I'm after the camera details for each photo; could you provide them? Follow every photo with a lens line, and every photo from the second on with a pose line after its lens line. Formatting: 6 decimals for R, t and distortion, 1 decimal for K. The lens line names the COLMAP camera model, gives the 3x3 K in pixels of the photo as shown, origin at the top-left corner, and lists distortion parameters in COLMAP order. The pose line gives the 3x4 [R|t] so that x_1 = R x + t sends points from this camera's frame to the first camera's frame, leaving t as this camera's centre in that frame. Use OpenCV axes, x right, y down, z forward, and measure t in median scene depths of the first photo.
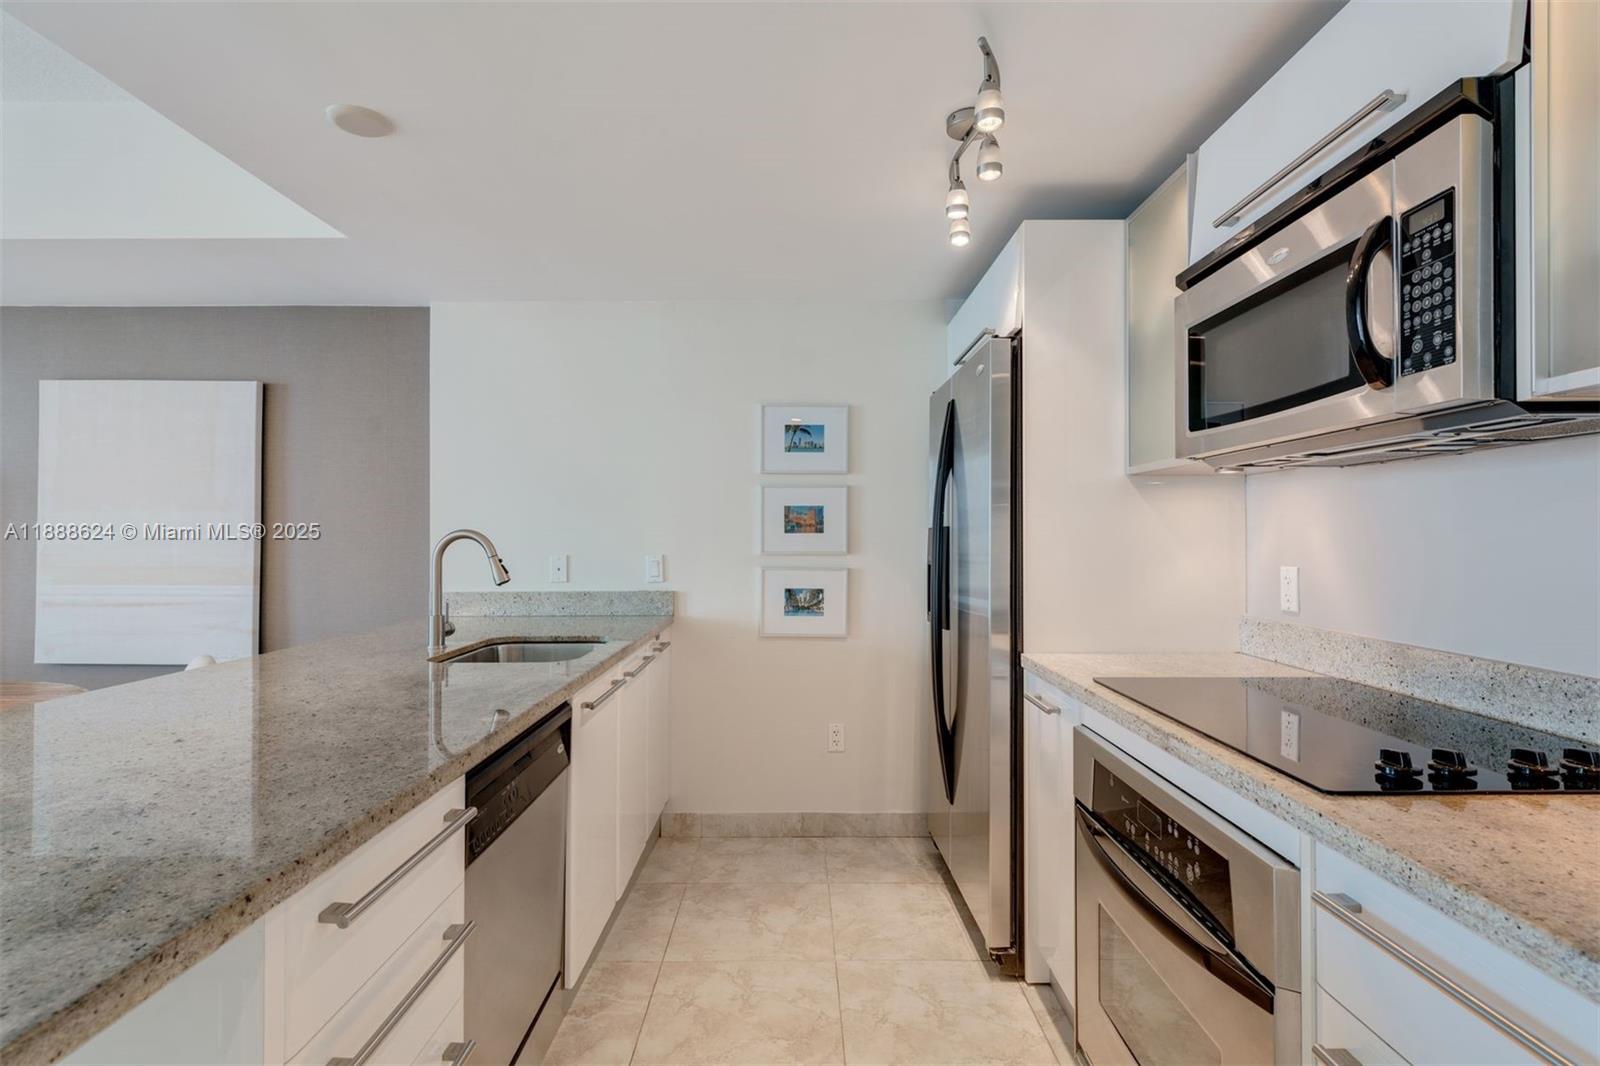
lens RADIAL K [[766.8, 0, 803.5], [0, 766.8, 529.9], [0, 0, 1]] dist [-0.002965, -0.000479]
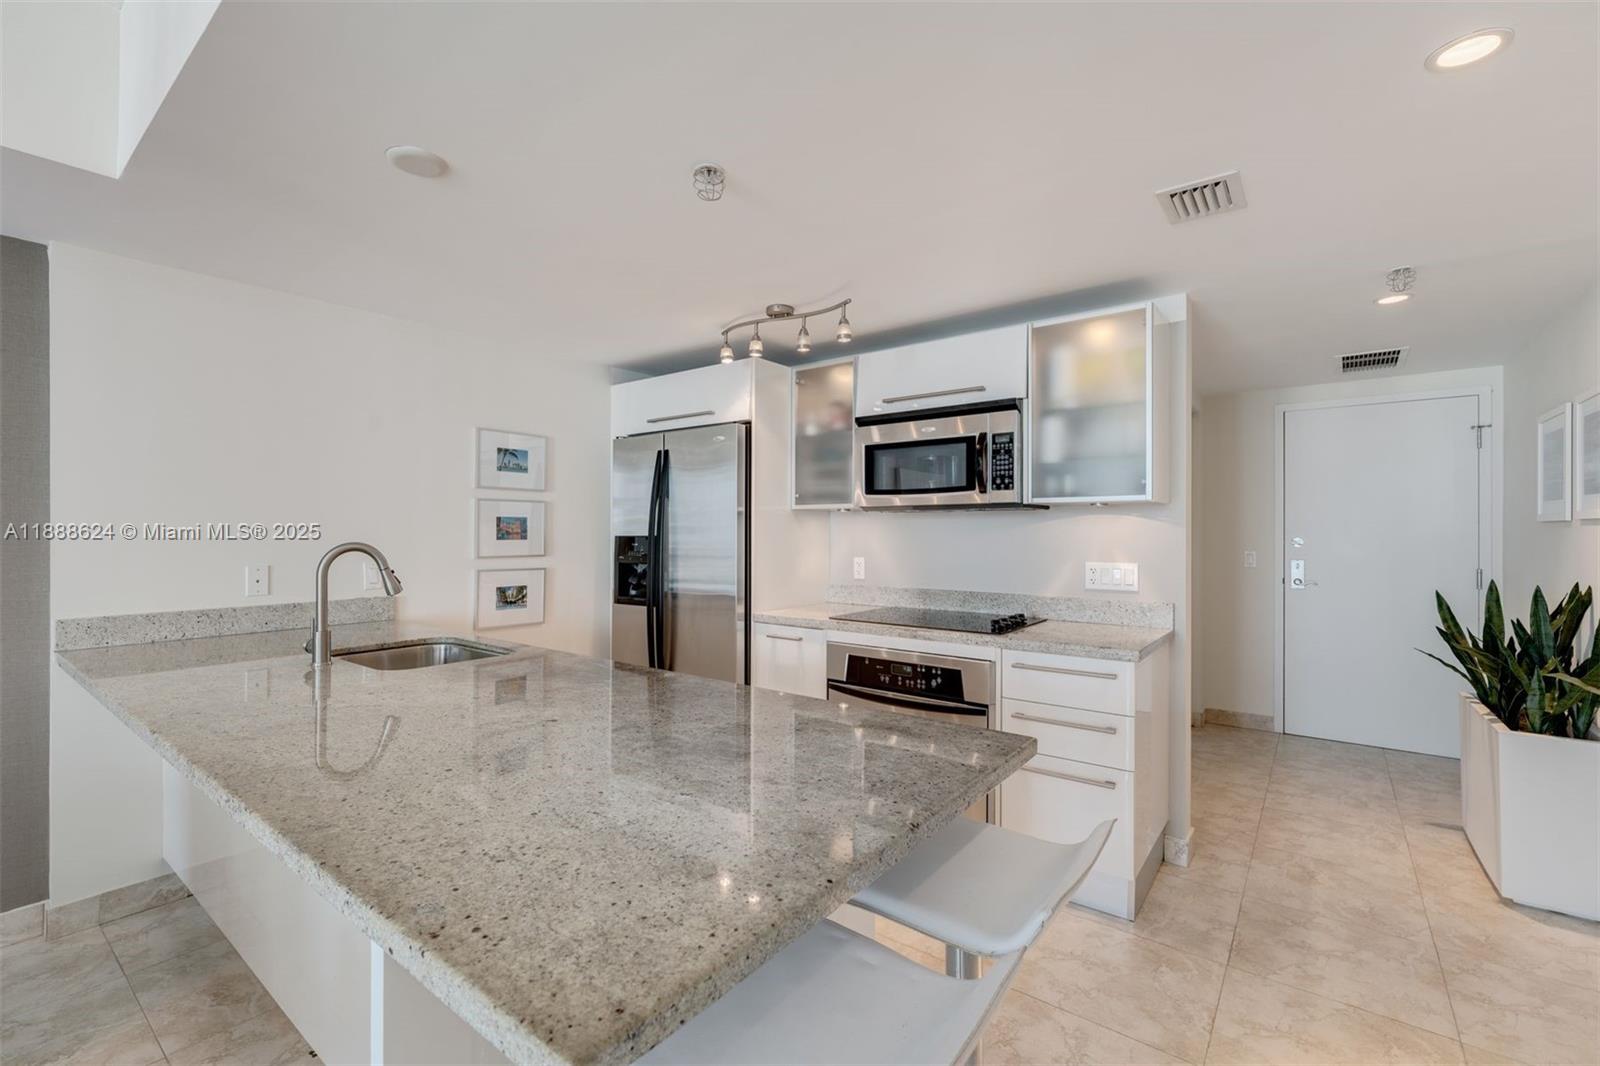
lens RADIAL K [[682.4, 0, 791.6], [0, 682.4, 530.8], [0, 0, 1]] dist [-0.003478, -0.000534]
pose [[0.619890, 0.003222, 0.784682, -0.562740], [-0.008910, 0.999956, 0.002933, -0.016657], [-0.784639, -0.008809, 0.619891, 0.000488]]
